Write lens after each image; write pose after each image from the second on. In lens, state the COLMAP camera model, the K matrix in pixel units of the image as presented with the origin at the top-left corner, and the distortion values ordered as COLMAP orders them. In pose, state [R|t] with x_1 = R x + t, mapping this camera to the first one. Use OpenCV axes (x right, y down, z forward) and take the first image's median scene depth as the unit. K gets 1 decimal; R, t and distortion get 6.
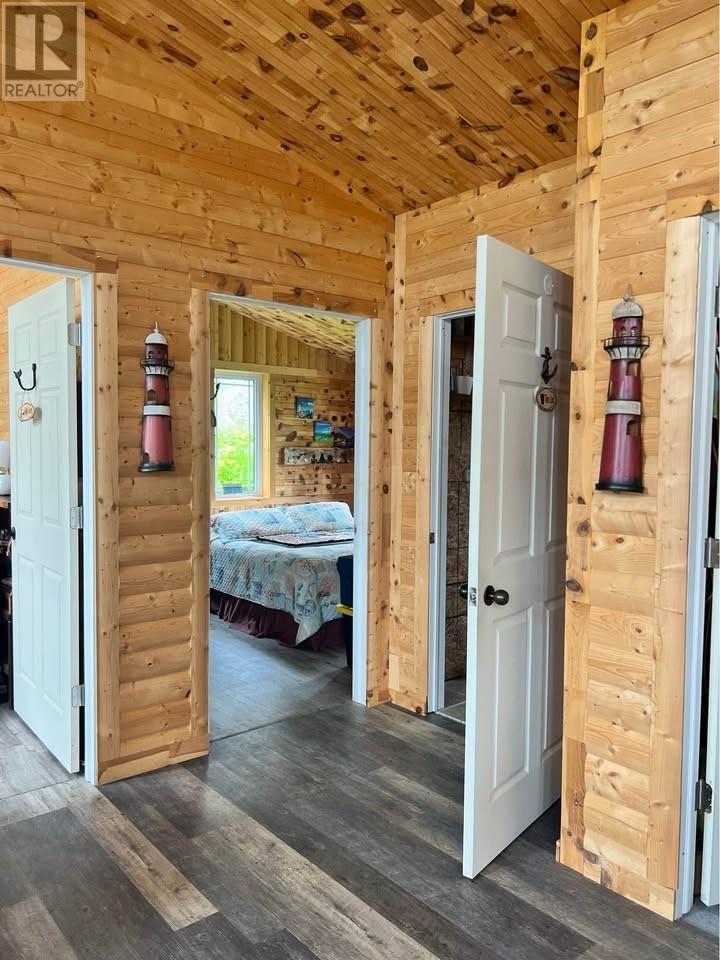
lens RADIAL K [[741.4, 0, 359.5], [0, 741.4, 492.3], [0, 0, 1]] dist [0.107993, -0.115543]
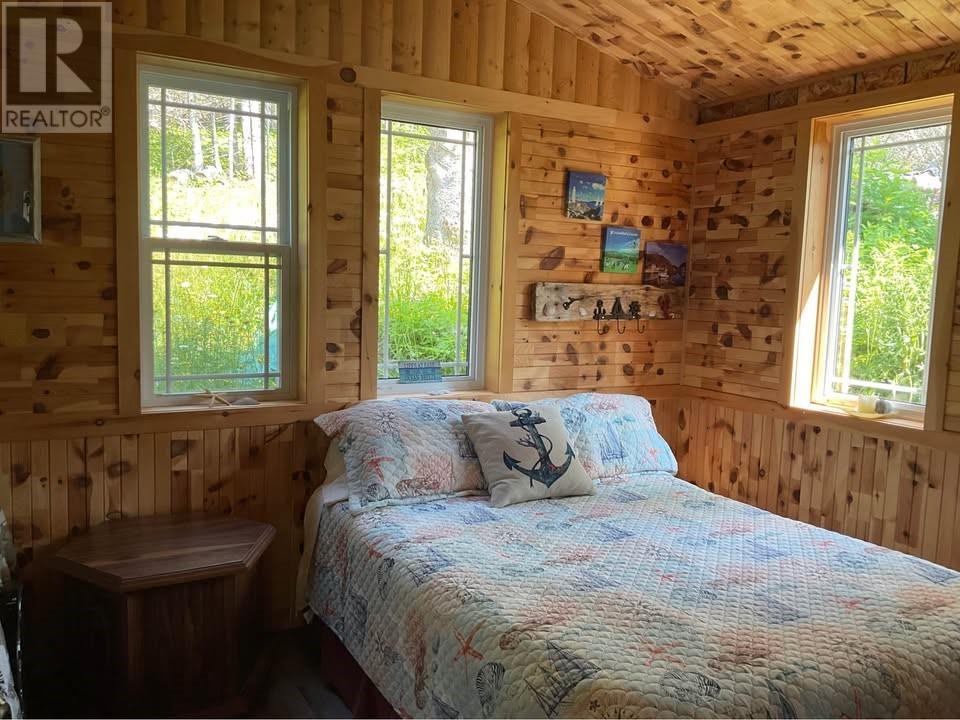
lens RADIAL K [[746.3, 0, 480.0], [0, 746.3, 360.0], [0, 0, 1]] dist [0.093049, -0.127778]
pose [[0.986296, 0.041728, -0.159620, -0.062024], [-0.035055, 0.998399, 0.044396, -0.033188], [0.161217, -0.038192, 0.986180, 0.558974]]
